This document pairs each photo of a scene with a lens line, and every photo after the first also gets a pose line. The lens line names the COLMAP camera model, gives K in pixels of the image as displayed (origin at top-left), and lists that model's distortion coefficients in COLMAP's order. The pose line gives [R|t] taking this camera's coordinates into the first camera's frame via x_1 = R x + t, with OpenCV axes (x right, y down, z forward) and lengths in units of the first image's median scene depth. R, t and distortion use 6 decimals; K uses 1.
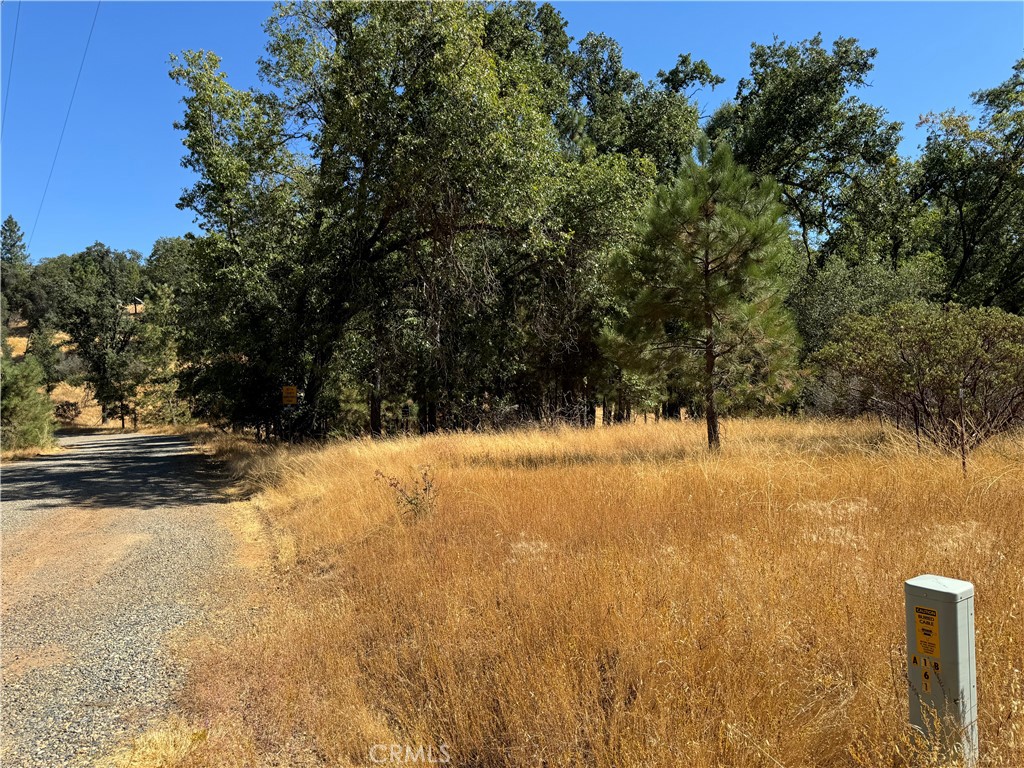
lens RADIAL K [[738.6, 0, 512.0], [0, 738.6, 384.0], [0, 0, 1]] dist [0.094350, -0.085700]
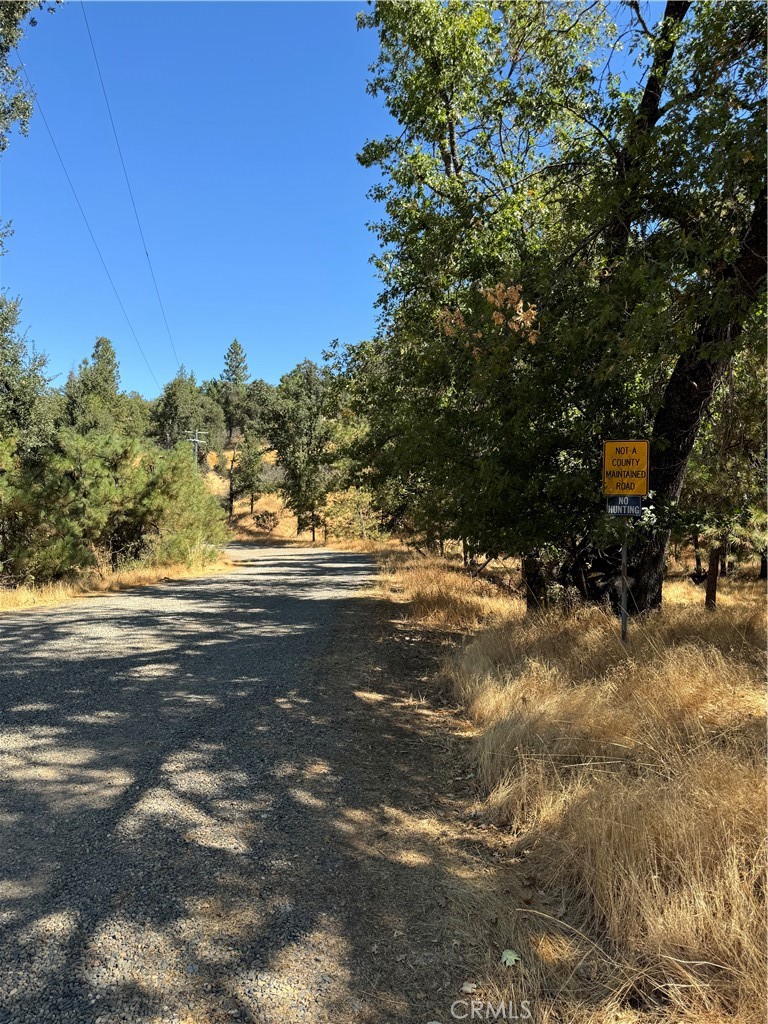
lens RADIAL K [[738.6, 0, 384.0], [0, 738.6, 512.0], [0, 0, 1]] dist [0.094350, -0.085700]
pose [[0.917738, 0.019773, -0.396695, -0.070904], [-0.015881, 0.999788, 0.013095, 0.008434], [0.396870, -0.005717, 0.917857, 0.174457]]
